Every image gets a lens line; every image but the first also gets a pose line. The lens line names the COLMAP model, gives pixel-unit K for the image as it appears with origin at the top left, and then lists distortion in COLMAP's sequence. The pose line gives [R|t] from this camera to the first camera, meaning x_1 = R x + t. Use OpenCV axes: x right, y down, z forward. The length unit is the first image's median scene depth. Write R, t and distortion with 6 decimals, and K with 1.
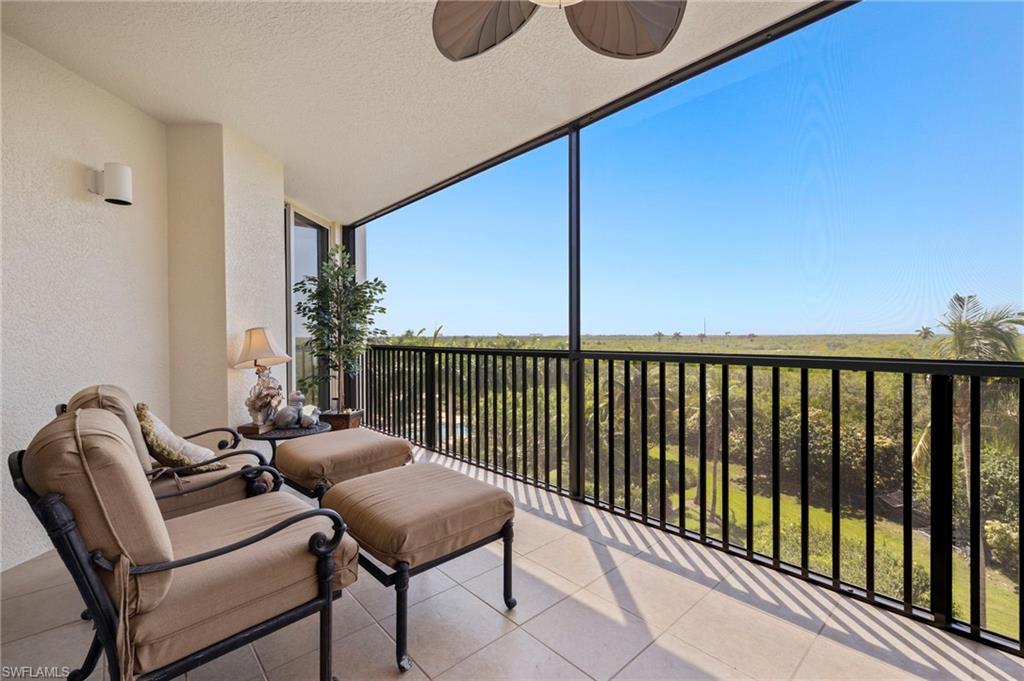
lens RADIAL K [[435.7, 0, 512.0], [0, 435.7, 340.5], [0, 0, 1]] dist [0.002469, 0.000487]
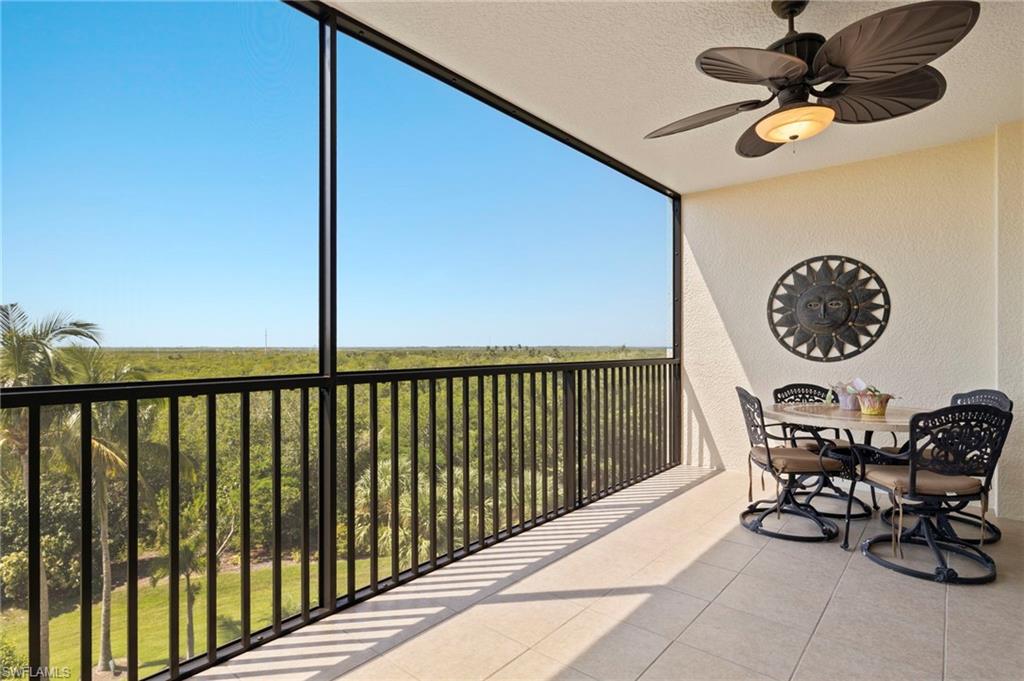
lens RADIAL K [[649.4, 0, 512.0], [0, 649.4, 340.5], [0, 0, 1]] dist [0.003880, 0.001178]
pose [[-0.227625, 0.023370, 0.973468, -0.802831], [0.024415, 0.999535, -0.018287, 0.000760], [-0.973443, 0.019605, -0.228090, 0.969755]]
